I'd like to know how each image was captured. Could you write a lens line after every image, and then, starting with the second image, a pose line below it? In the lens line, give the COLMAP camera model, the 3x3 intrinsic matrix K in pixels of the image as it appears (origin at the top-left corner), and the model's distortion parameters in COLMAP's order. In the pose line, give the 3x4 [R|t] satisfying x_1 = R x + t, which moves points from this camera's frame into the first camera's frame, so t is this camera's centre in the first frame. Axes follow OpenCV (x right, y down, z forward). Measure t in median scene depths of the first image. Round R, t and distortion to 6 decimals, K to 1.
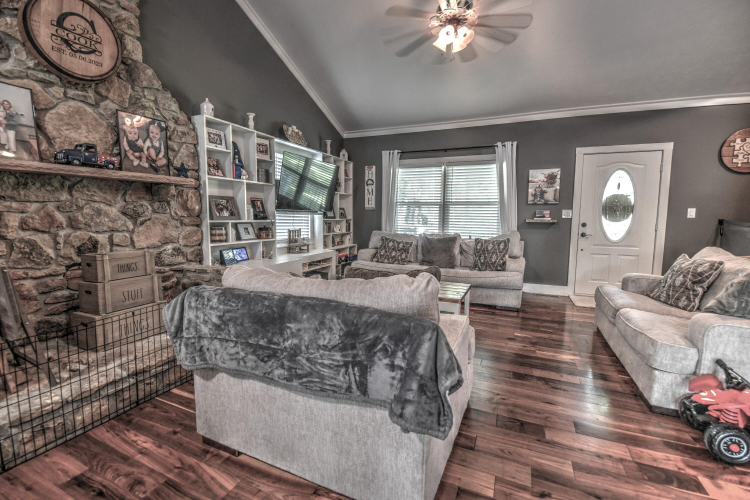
lens RADIAL K [[324.9, 0, 378.7], [0, 324.9, 247.4], [0, 0, 1]] dist [-0.011067, -0.005923]
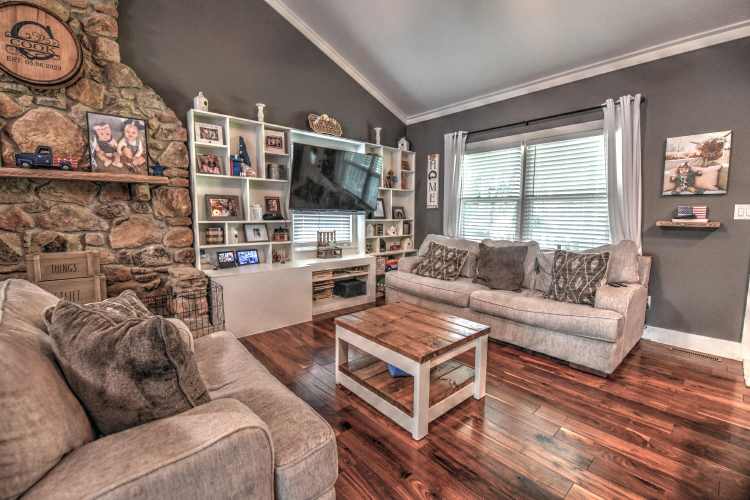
lens RADIAL K [[324.9, 0, 373.4], [0, 324.9, 247.3], [0, 0, 1]] dist [-0.011067, -0.005923]
pose [[0.905950, 0.038760, -0.421606, 0.285731], [-0.039423, 0.999197, 0.007150, -0.027443], [0.421545, 0.010143, 0.906751, 0.297066]]
